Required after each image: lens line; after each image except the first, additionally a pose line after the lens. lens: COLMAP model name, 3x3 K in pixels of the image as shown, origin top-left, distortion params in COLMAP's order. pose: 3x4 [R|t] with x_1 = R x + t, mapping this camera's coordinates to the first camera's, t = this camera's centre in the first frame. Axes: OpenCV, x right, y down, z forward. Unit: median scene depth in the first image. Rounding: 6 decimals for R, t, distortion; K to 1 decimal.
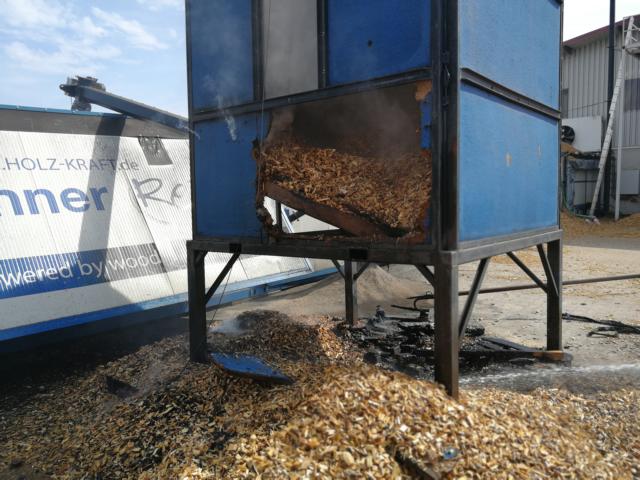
lens RADIAL K [[524.2, 0, 320.0], [0, 524.2, 240.0], [0, 0, 1]] dist [-0.060778, -0.006313]
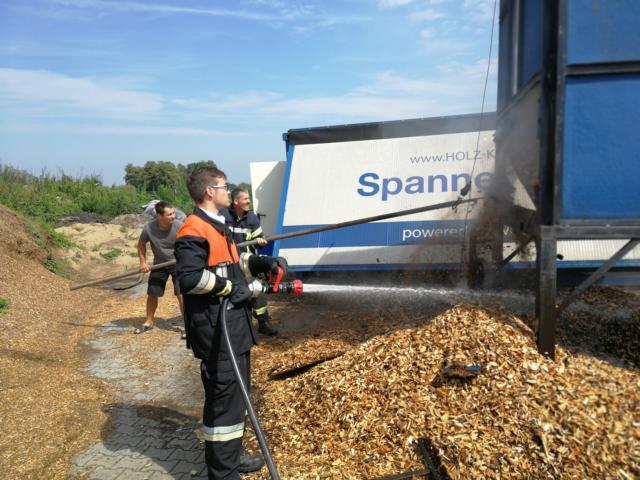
lens RADIAL K [[524.2, 0, 320.0], [0, 524.2, 240.0], [0, 0, 1]] dist [-0.060778, -0.006313]
pose [[0.437590, 0.083464, -0.895292, 0.715654], [-0.040793, 0.996500, 0.072961, -0.006909], [0.898249, 0.004595, 0.439464, 0.011868]]
